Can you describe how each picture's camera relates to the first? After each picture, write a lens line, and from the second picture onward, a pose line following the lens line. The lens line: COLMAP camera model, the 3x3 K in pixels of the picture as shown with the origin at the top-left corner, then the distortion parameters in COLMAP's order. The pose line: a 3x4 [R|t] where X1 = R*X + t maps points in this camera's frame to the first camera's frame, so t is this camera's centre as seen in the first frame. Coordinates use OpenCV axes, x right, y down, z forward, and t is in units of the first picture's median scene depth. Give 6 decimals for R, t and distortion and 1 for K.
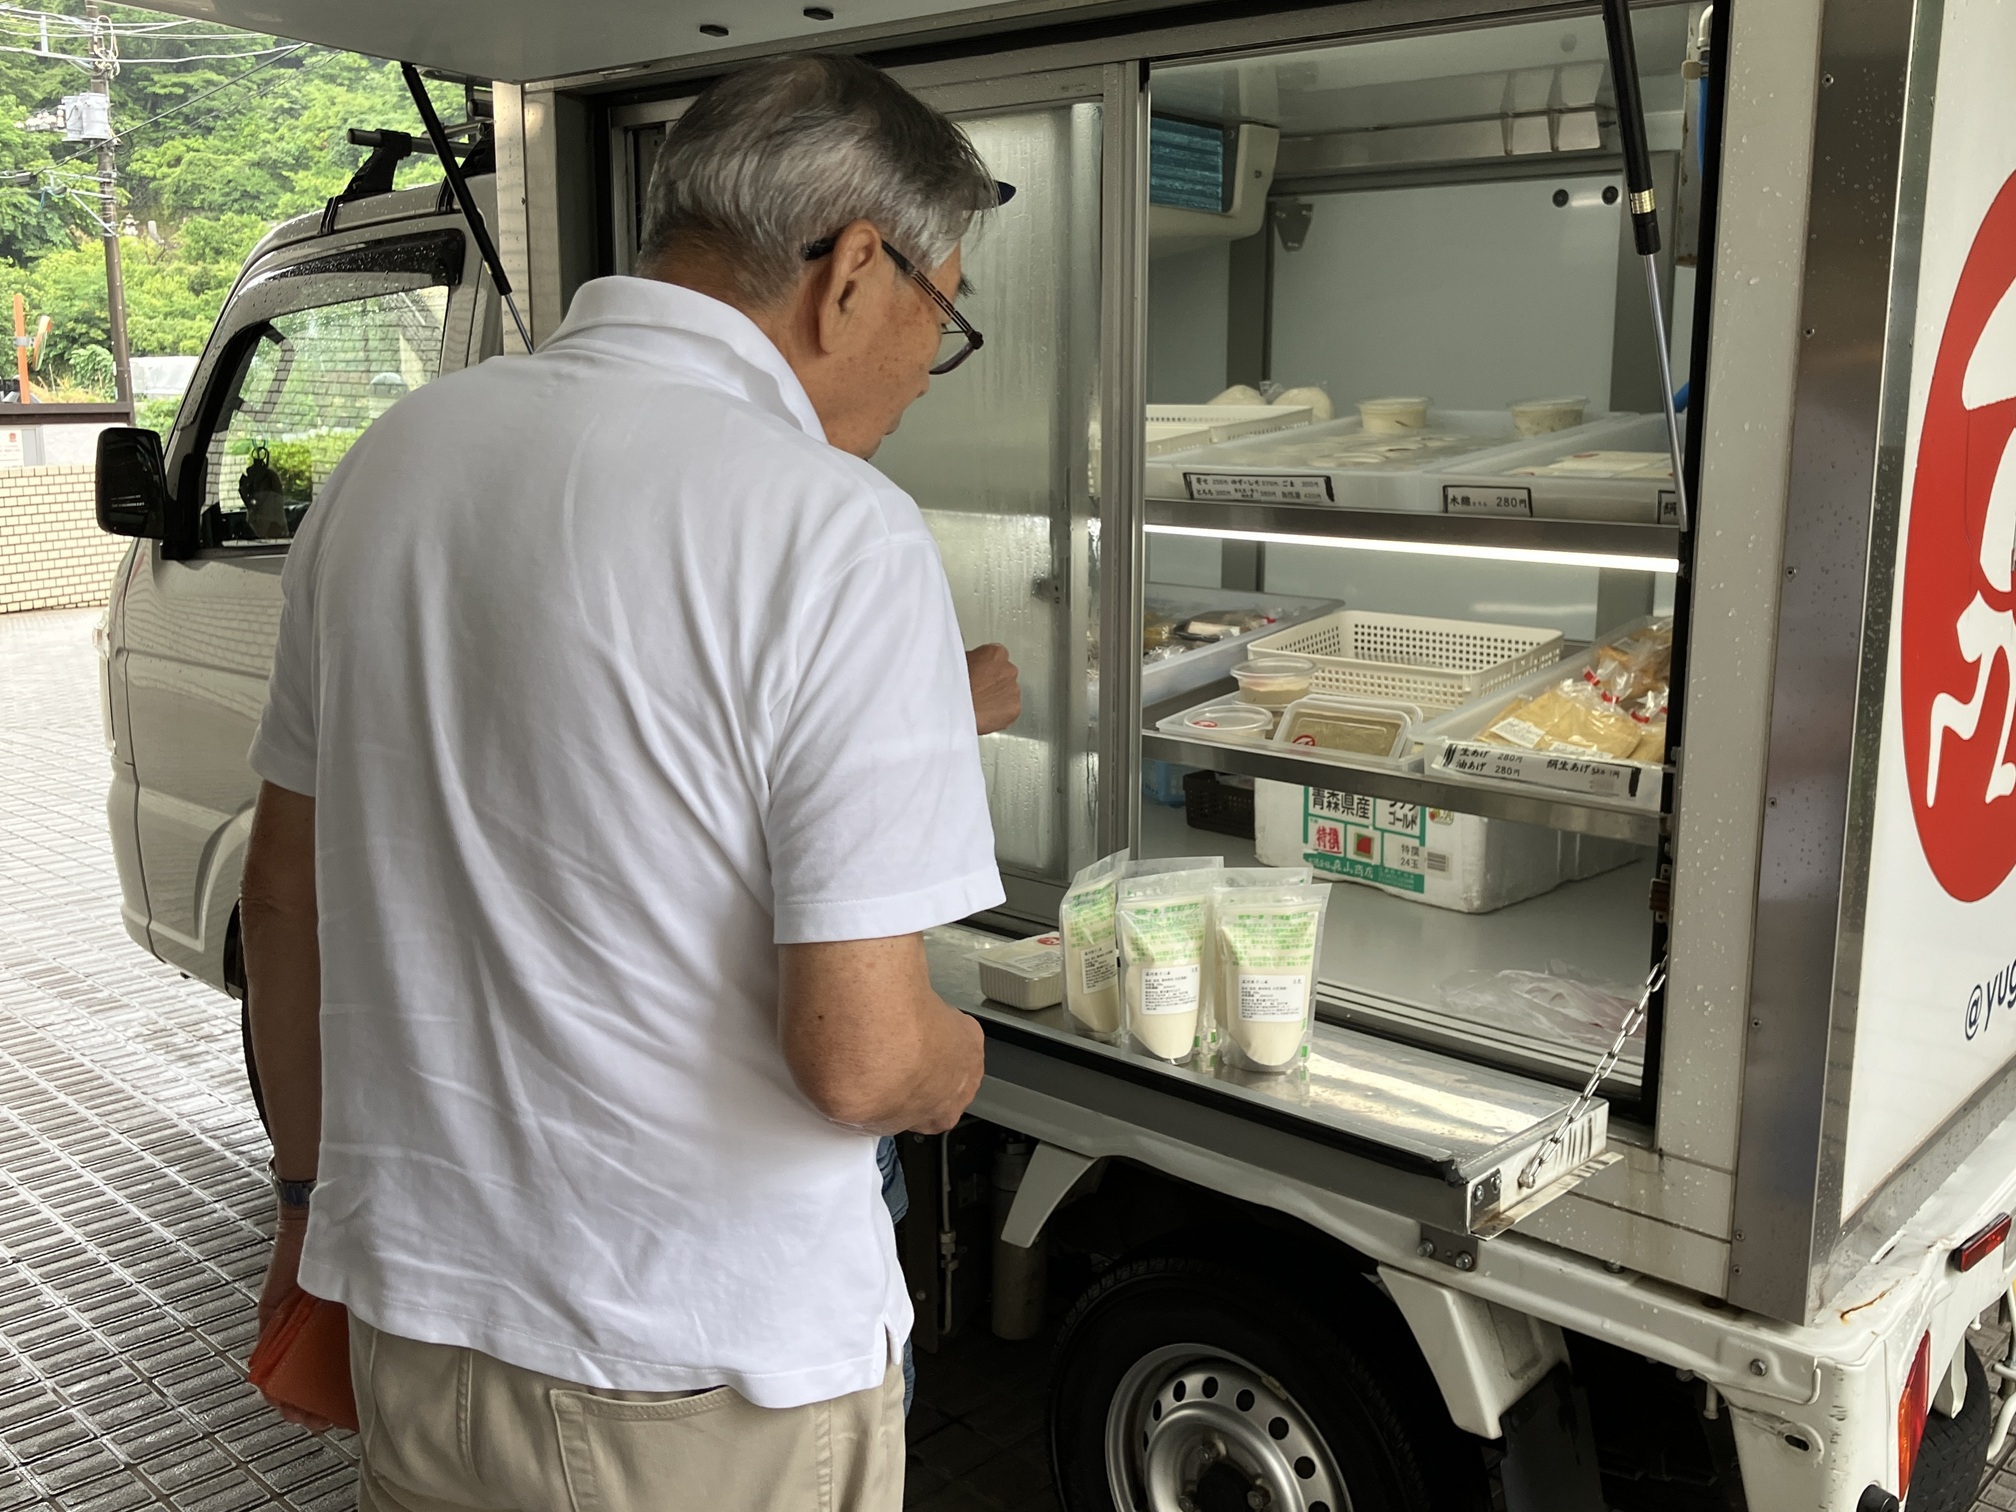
lens RADIAL K [[1942.0, 0, 1008.0], [0, 1942.0, 756.0], [0, 0, 1]] dist [-0.007048, -0.001656]
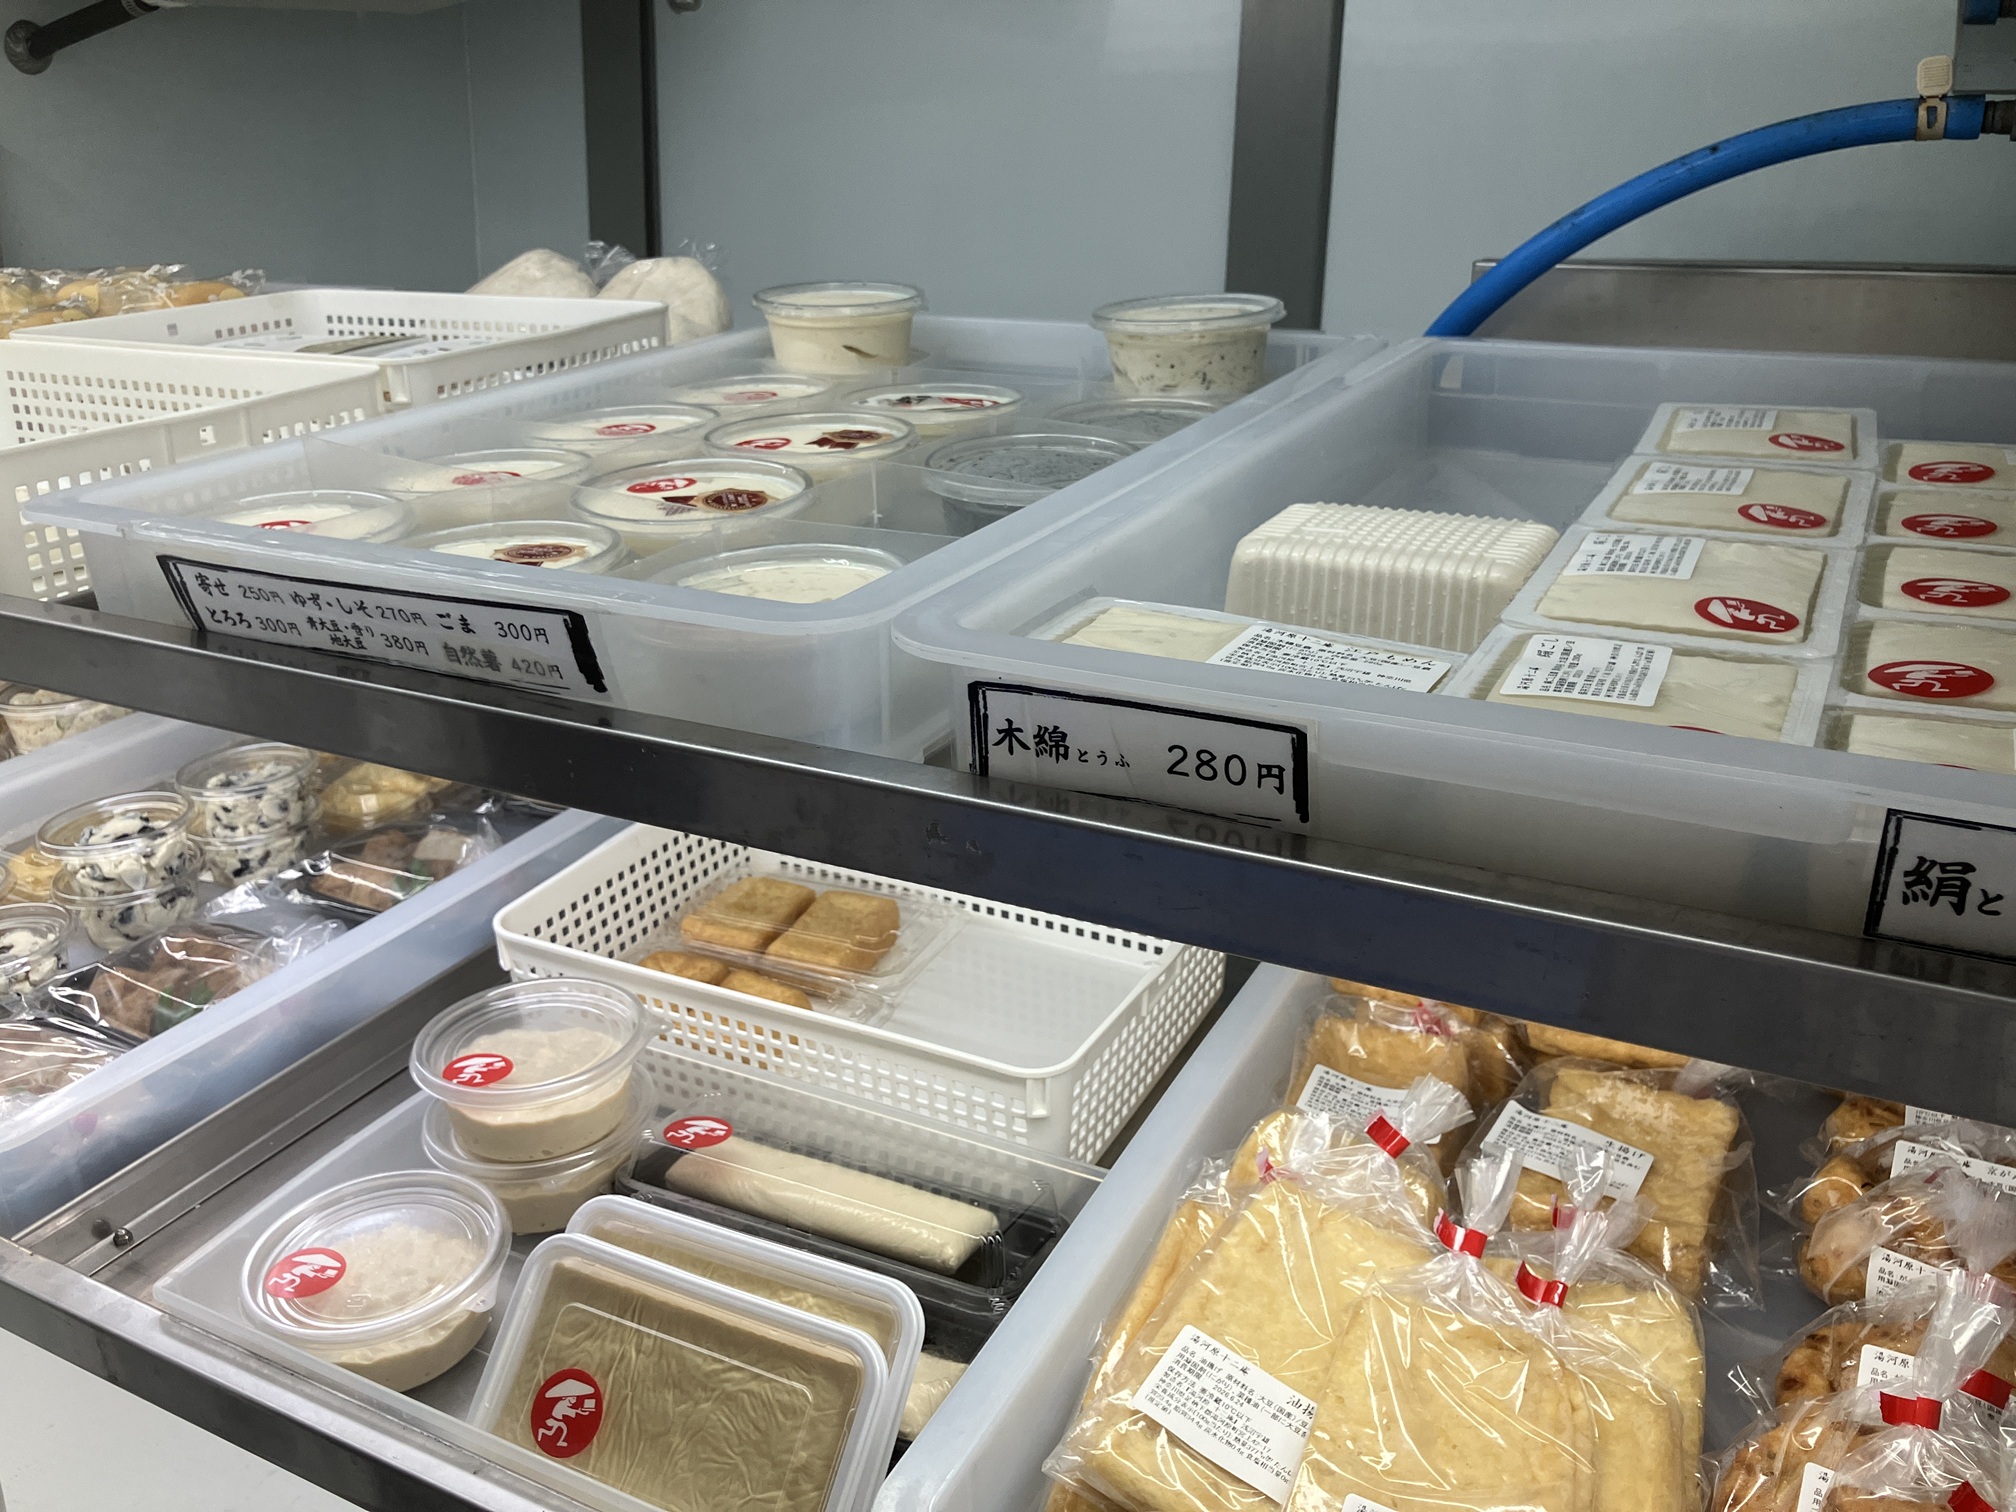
lens RADIAL K [[1728.4, 0, 1008.0], [0, 1728.4, 756.0], [0, 0, 1]] dist [-0.012182, 0.000039]
pose [[0.967005, -0.054045, 0.248957, 0.157132], [0.026731, 0.993369, 0.111820, -0.145222], [-0.253350, -0.101476, 0.962038, 0.712392]]
